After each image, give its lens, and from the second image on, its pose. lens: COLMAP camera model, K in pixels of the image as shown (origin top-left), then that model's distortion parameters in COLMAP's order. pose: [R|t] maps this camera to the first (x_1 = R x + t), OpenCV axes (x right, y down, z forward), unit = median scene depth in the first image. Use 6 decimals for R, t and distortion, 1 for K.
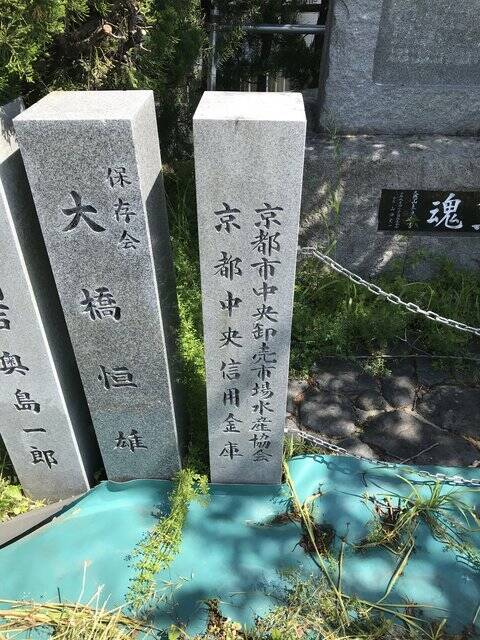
lens RADIAL K [[531.2, 0, 255.0], [0, 531.2, 312.0], [0, 0, 1]] dist [0.033693, -0.011287]
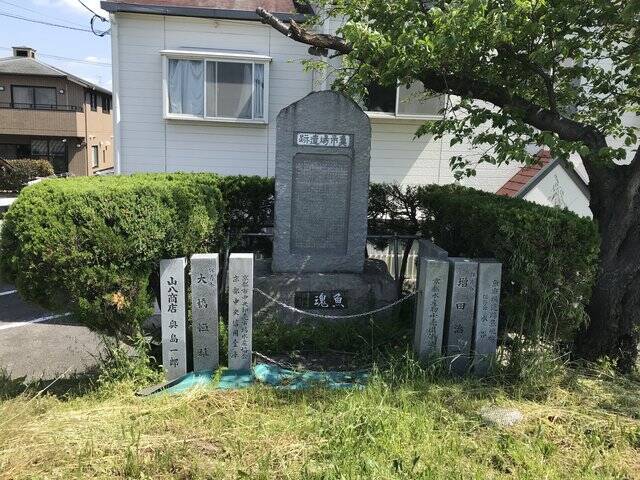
lens RADIAL K [[531.2, 0, 320.1], [0, 531.2, 230.7], [0, 0, 1]] dist [0.033693, -0.011287]
pose [[0.992276, -0.003523, 0.123998, 0.050587], [0.059316, 0.891387, -0.449345, 0.787473], [-0.108947, 0.453230, 0.884711, -1.667612]]
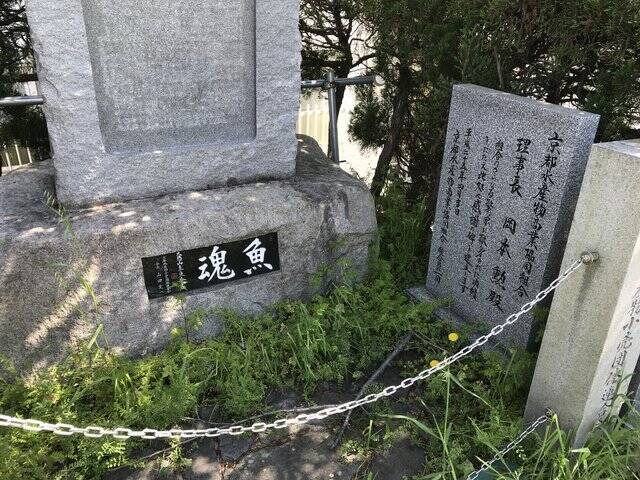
lens RADIAL K [[531.2, 0, 320.1], [0, 531.2, 230.7], [0, 0, 1]] dist [0.033693, -0.011287]
pose [[0.883768, -0.197843, 0.424043, 0.150426], [0.273801, 0.953529, -0.125757, -0.085292], [-0.379457, 0.227244, 0.896868, 0.034609]]
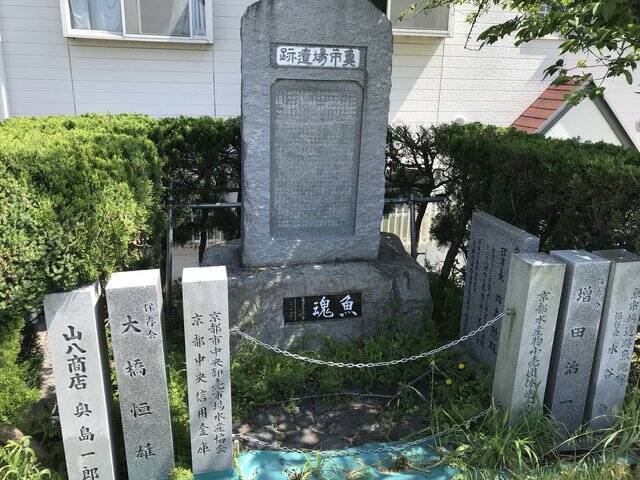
lens RADIAL K [[527.7, 0, 320.7], [0, 527.7, 233.7], [0, 0, 1]] dist [0.001333, -0.009479]
pose [[0.970530, -0.065336, 0.231954, -0.020256], [0.140247, 0.935882, -0.323197, 0.155874], [-0.195965, 0.346203, 0.917465, -0.721331]]
